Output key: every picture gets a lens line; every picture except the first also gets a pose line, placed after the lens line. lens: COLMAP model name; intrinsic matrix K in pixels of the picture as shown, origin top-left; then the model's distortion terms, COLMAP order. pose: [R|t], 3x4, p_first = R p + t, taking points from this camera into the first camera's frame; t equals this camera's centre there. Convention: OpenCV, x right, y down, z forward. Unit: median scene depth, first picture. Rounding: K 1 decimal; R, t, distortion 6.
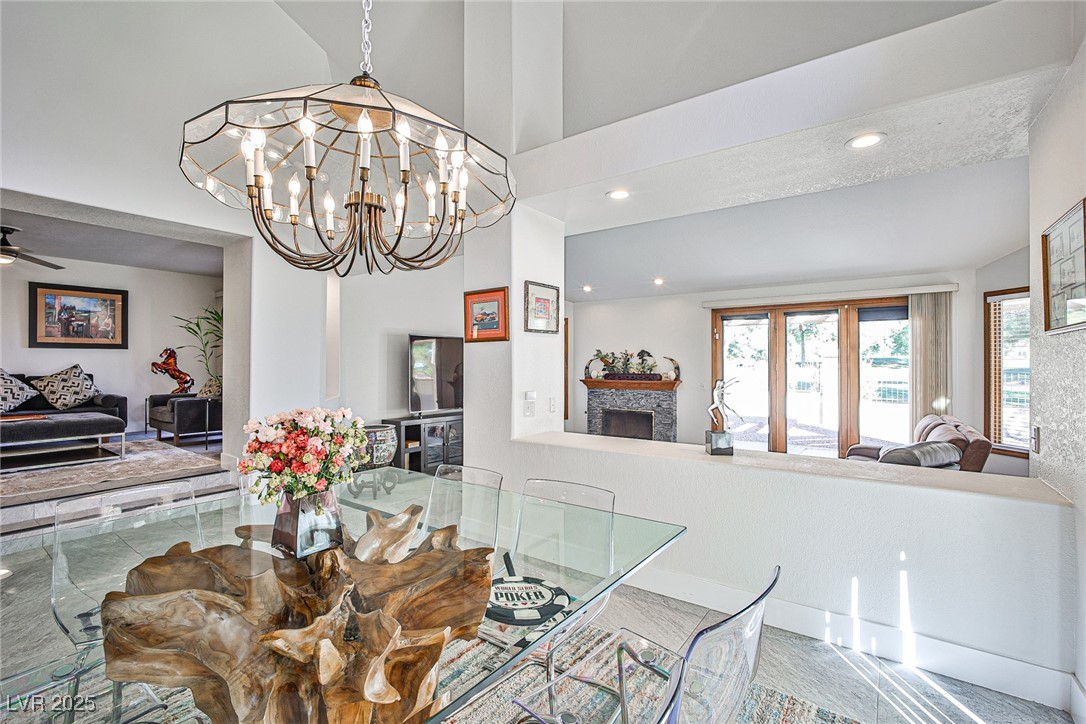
lens RADIAL K [[486.6, 0, 540.0], [0, 486.6, 362.3], [0, 0, 1]] dist [-0.037151, 0.014519]
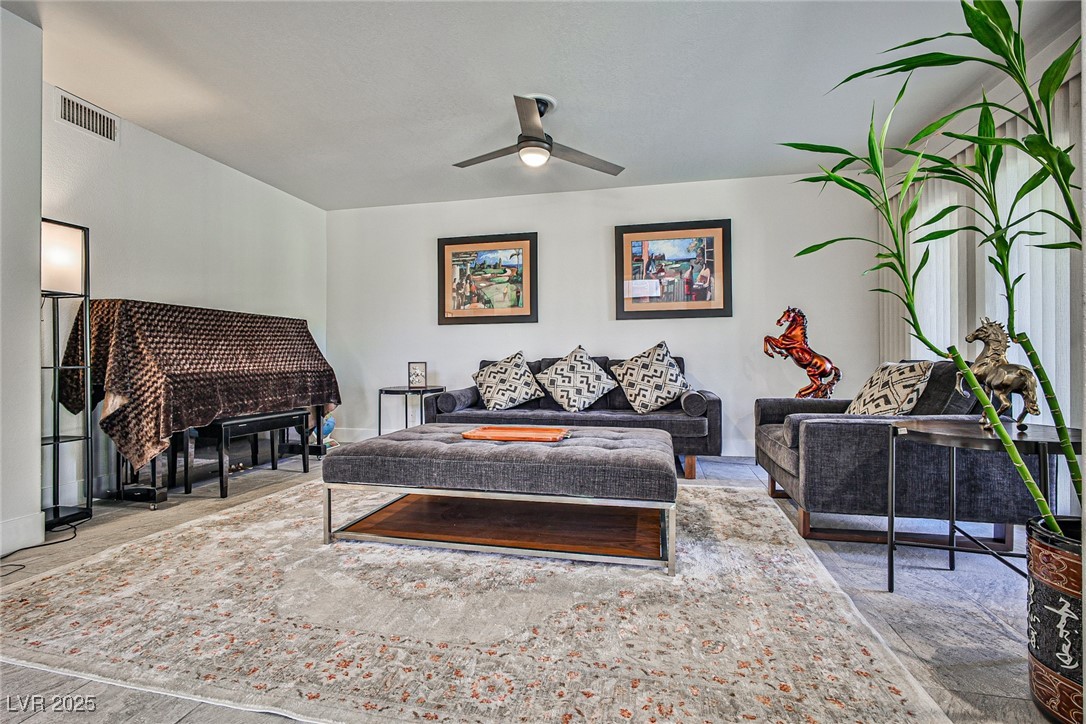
lens RADIAL K [[486.6, 0, 544.9], [0, 486.6, 360.4], [0, 0, 1]] dist [-0.037151, 0.014519]
pose [[0.405407, -0.000300, -0.914136, -0.409037], [0.008477, 0.999958, 0.003431, 0.023553], [0.914097, -0.009140, 0.405393, 0.544683]]
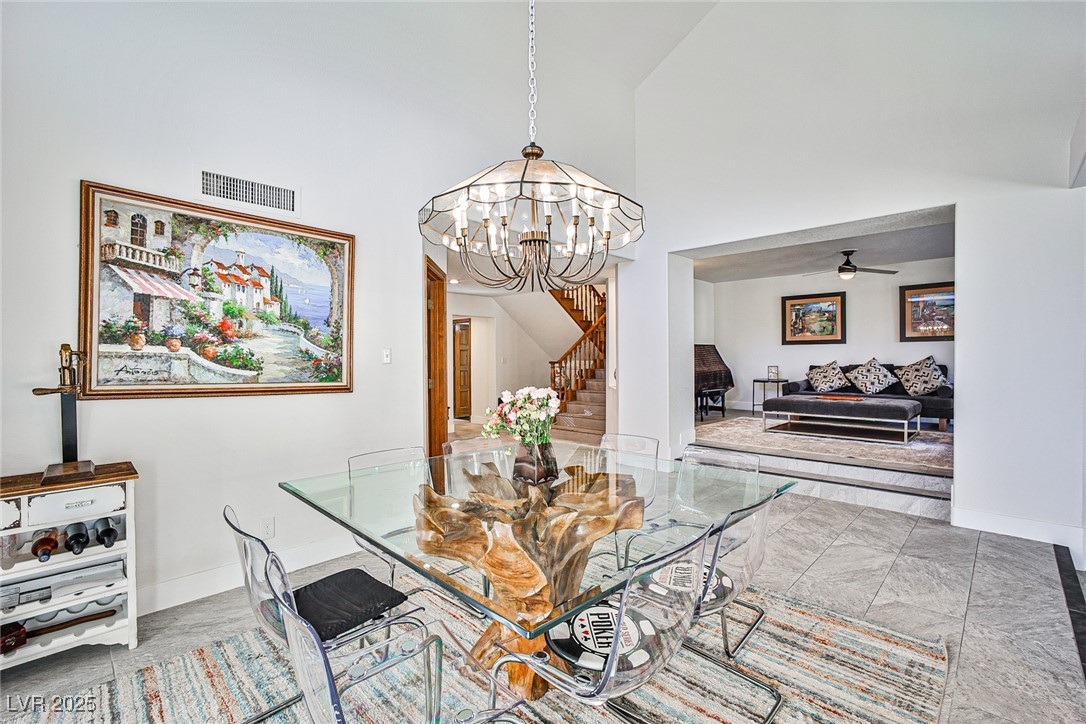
lens RADIAL K [[486.6, 0, 546.9], [0, 486.6, 359.5], [0, 0, 1]] dist [-0.037151, 0.014519]
pose [[-0.135120, 0.006104, -0.990810, 0.205692], [0.009225, 0.999945, 0.004902, -0.000840], [0.990786, -0.008478, -0.135169, 0.256228]]
